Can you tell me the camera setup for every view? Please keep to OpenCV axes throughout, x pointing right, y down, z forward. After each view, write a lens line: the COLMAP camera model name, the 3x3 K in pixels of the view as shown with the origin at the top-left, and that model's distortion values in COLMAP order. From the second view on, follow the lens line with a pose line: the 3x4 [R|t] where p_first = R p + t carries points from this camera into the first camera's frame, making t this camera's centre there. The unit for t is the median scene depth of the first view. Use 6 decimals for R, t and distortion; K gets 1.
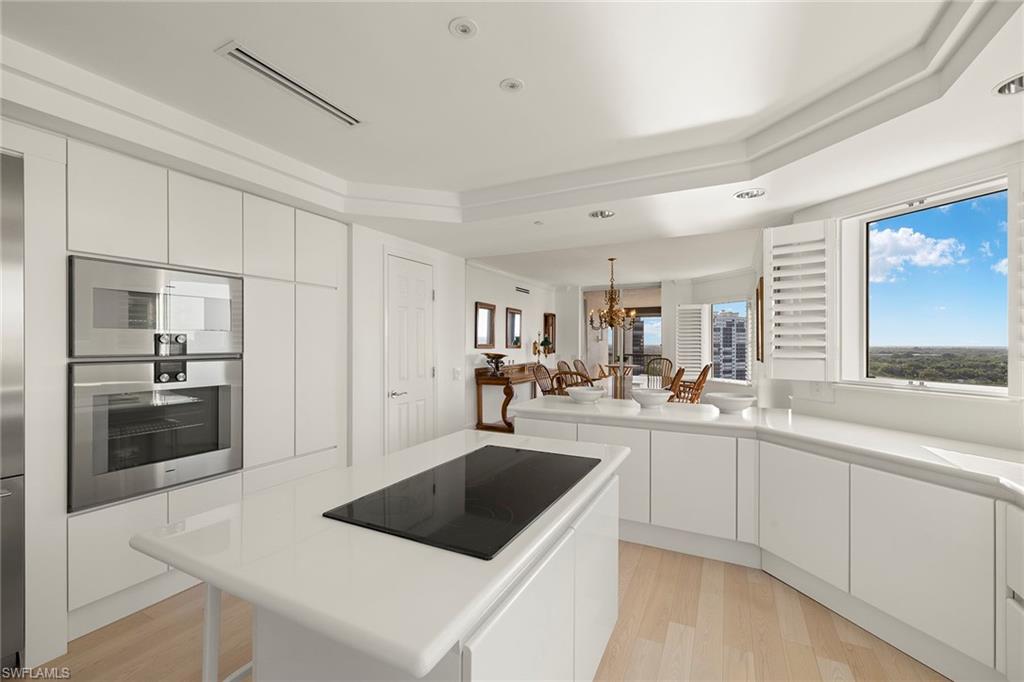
lens RADIAL K [[433.9, 0, 512.5], [0, 433.9, 343.9], [0, 0, 1]] dist [-0.000095, -0.000070]
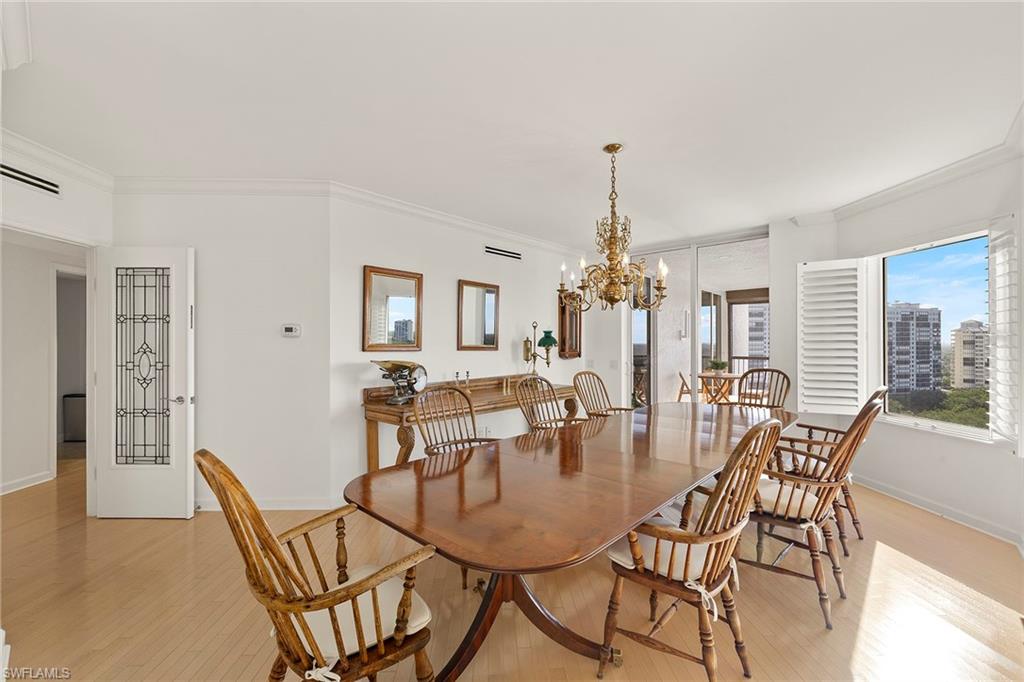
lens RADIAL K [[433.9, 0, 512.5], [0, 433.9, 343.9], [0, 0, 1]] dist [-0.000095, -0.000070]
pose [[0.963092, -0.005152, -0.269124, 0.190460], [0.005346, 0.999986, -0.000010, 0.001217], [0.269120, -0.001429, 0.963106, 0.421513]]
